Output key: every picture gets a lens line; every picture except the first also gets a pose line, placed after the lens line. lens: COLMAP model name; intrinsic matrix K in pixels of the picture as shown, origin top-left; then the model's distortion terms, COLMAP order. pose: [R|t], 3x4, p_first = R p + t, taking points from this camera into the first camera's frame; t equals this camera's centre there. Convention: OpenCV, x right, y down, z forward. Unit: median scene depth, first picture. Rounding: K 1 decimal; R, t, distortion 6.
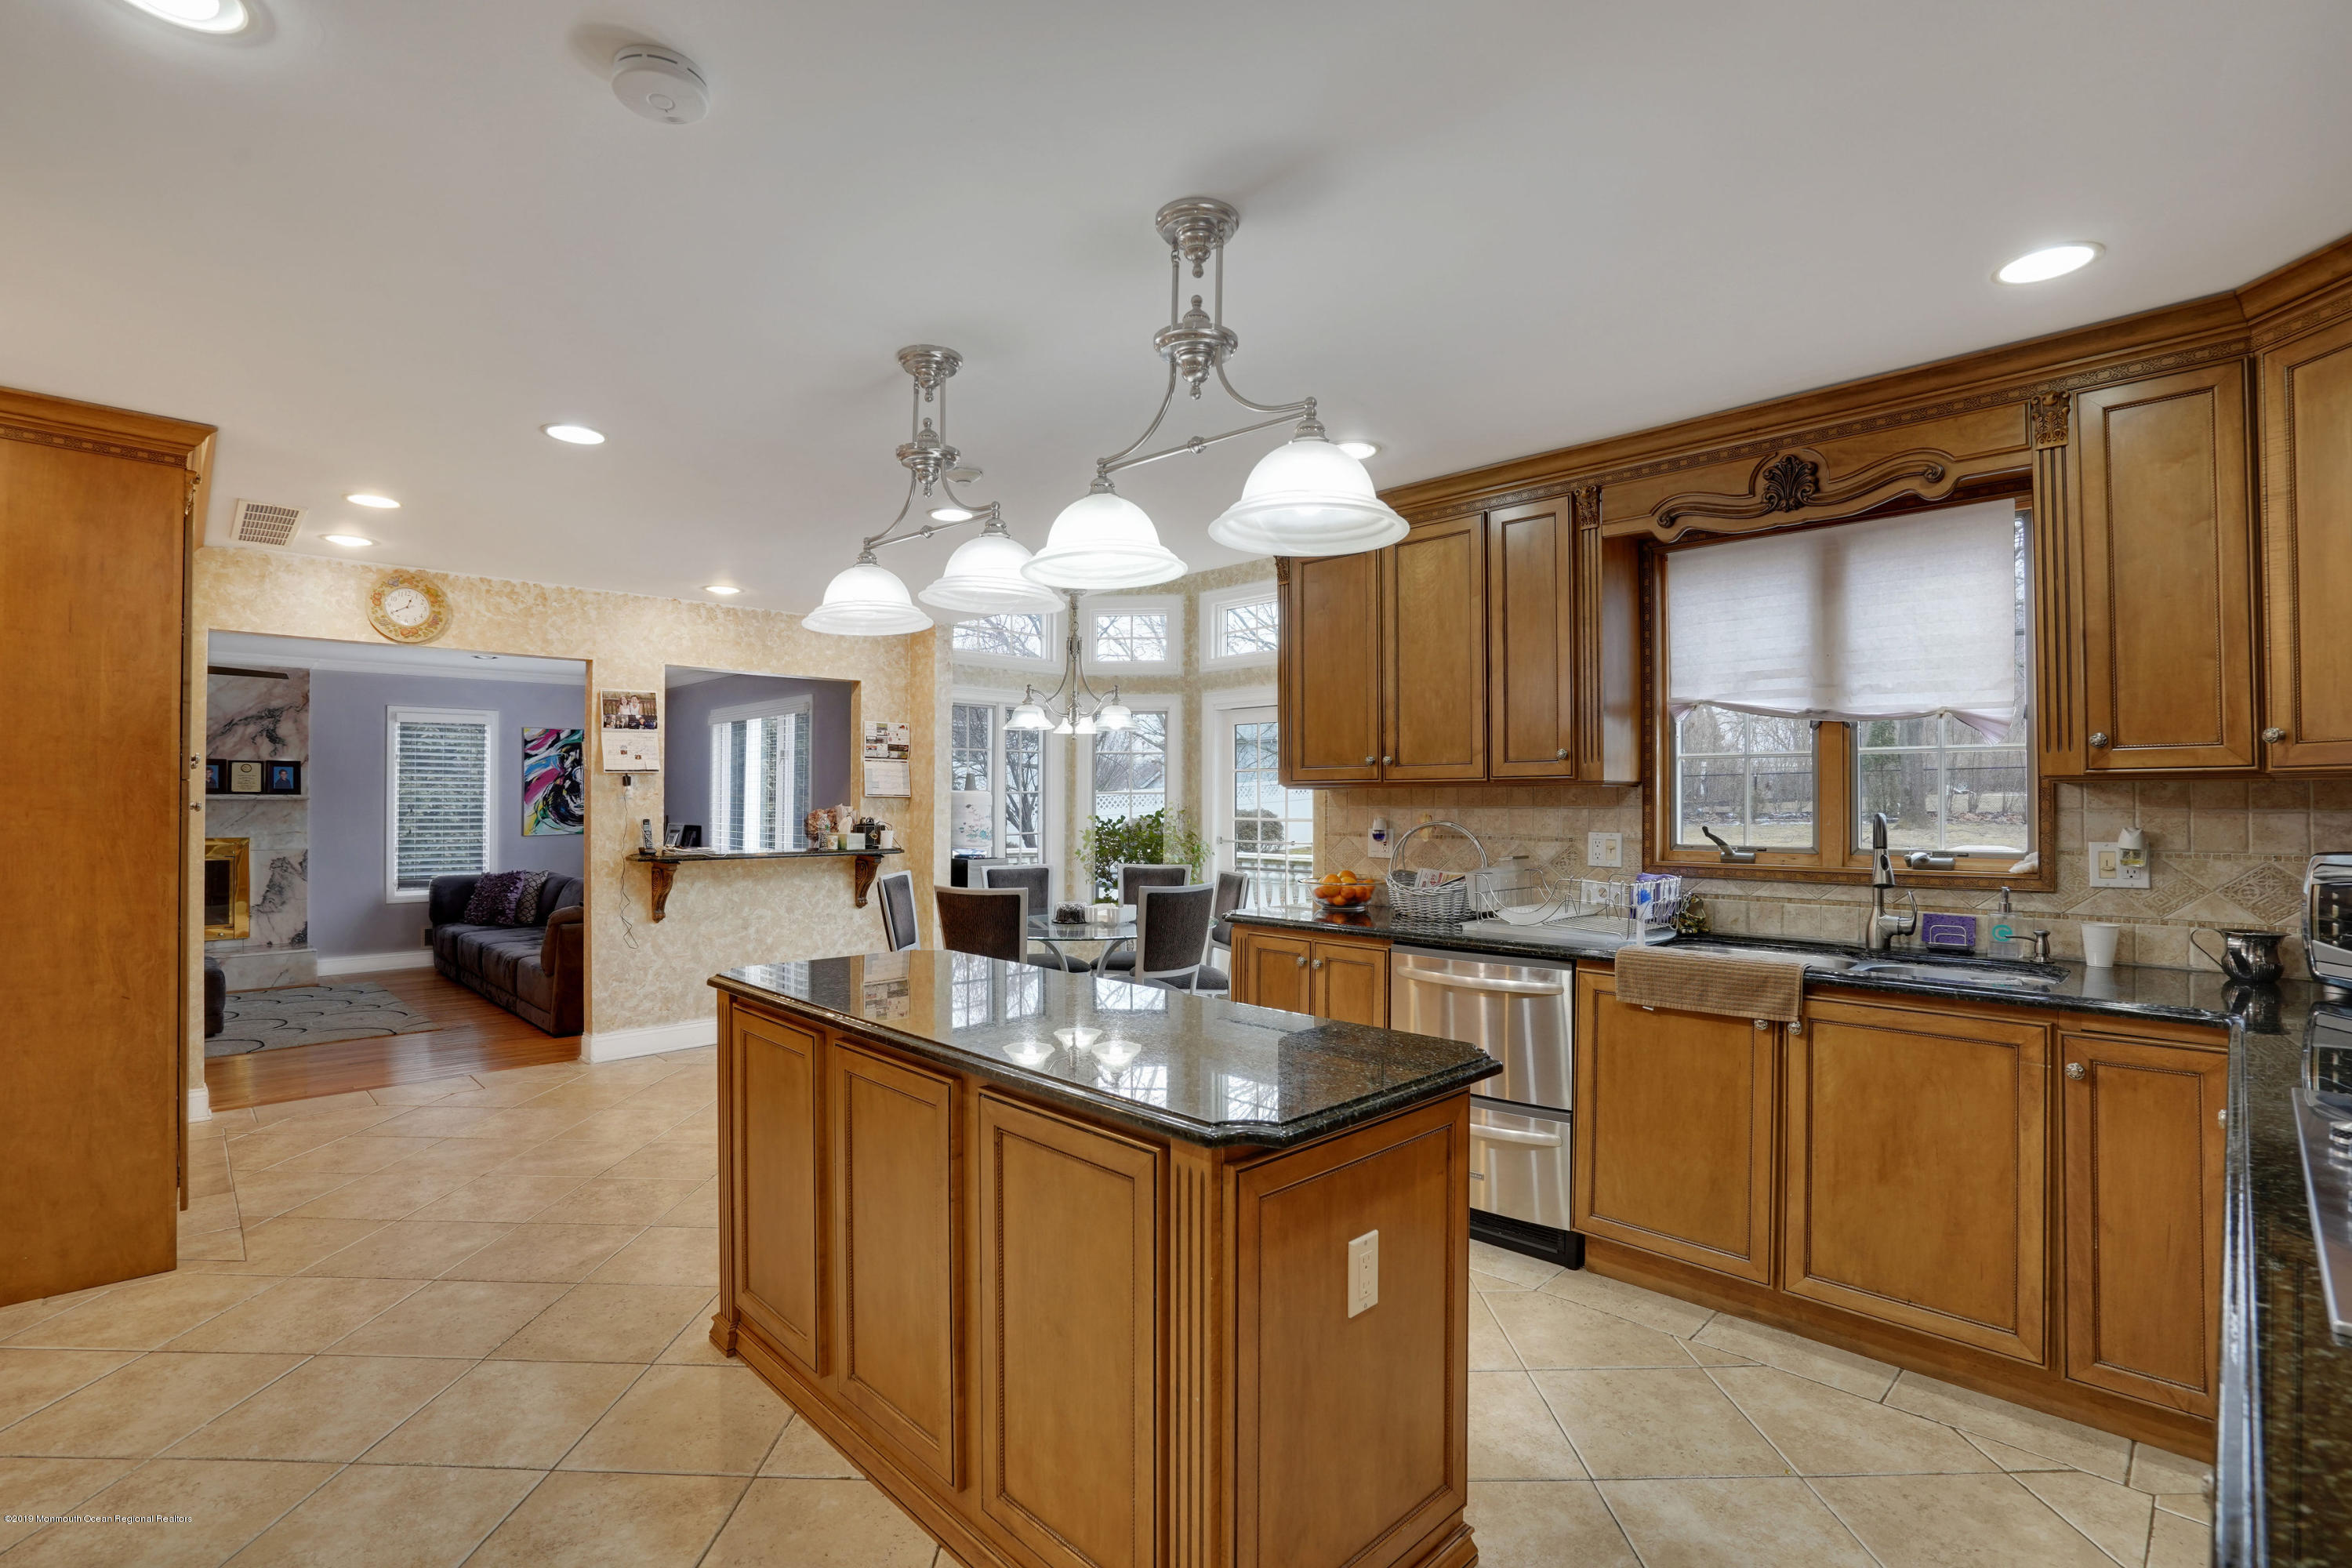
lens RADIAL K [[1092.1, 0, 1172.9], [0, 1092.1, 787.6], [0, 0, 1]] dist [-0.053416, 0.018993]
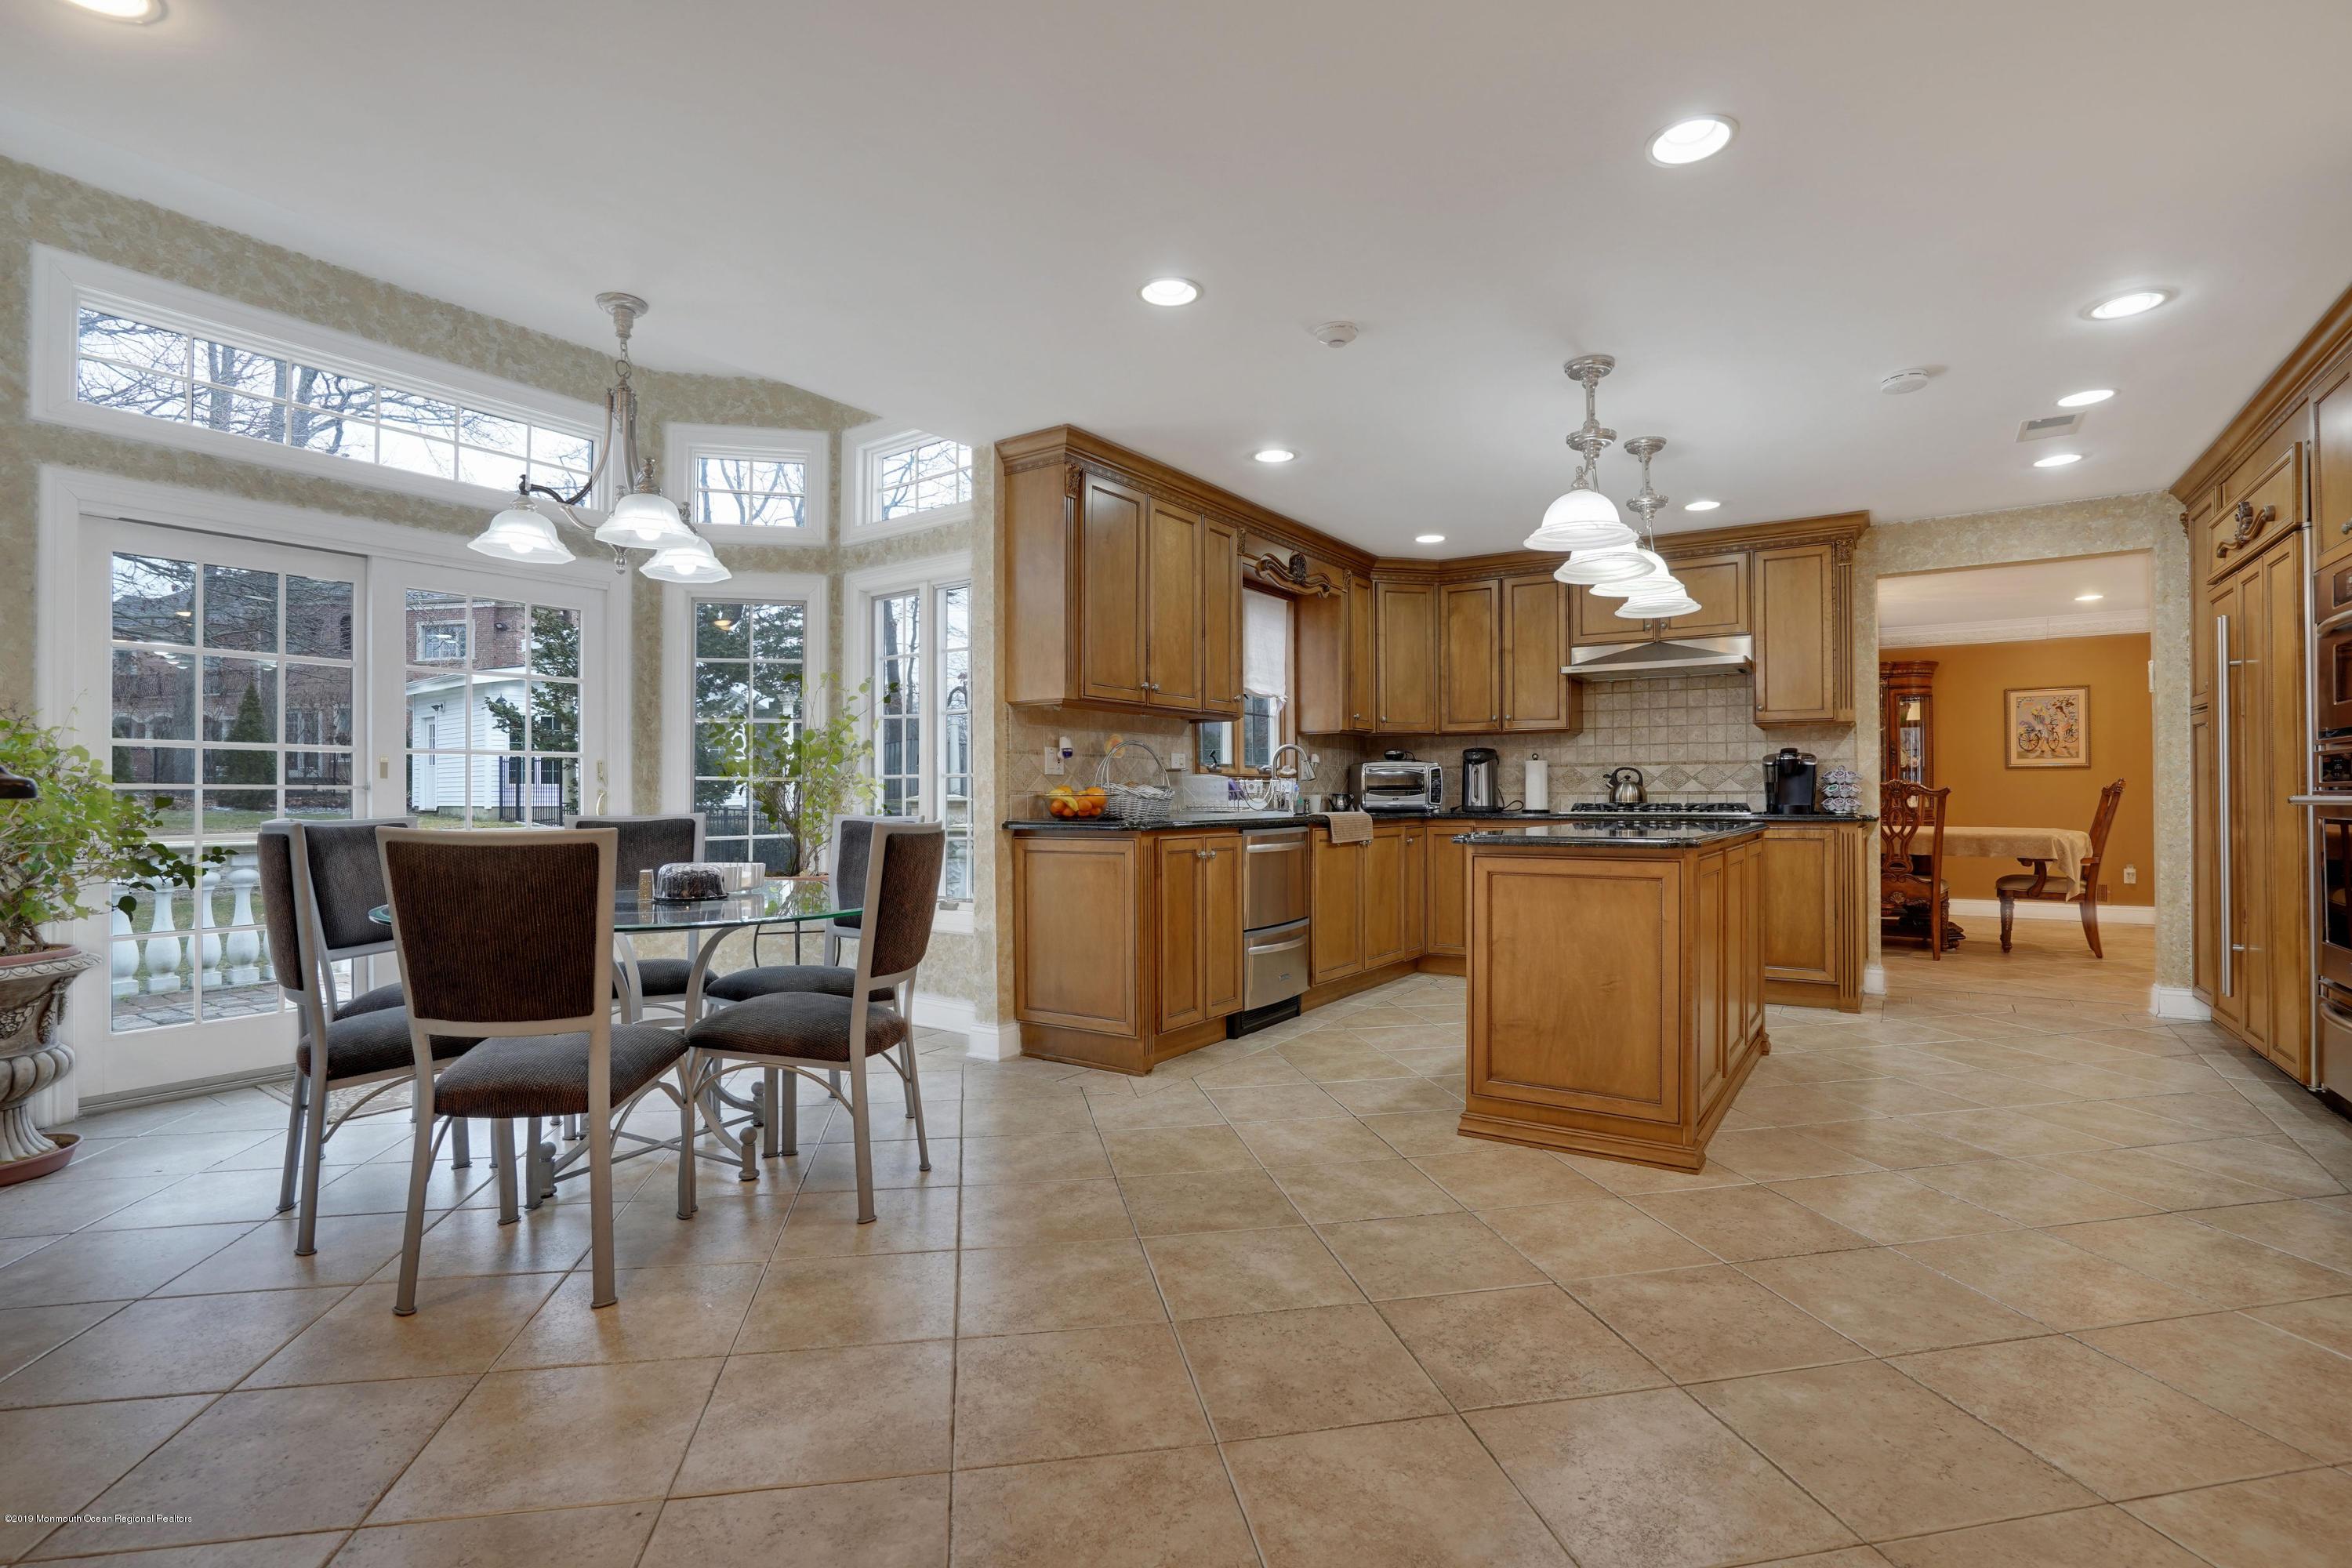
lens RADIAL K [[1092.1, 0, 1172.9], [0, 1092.1, 787.6], [0, 0, 1]] dist [-0.053416, 0.018993]
pose [[-0.193806, 0.002655, 0.981036, -1.008062], [-0.010425, 0.999934, -0.004765, 0.092357], [-0.980984, -0.011151, -0.193766, 1.250038]]
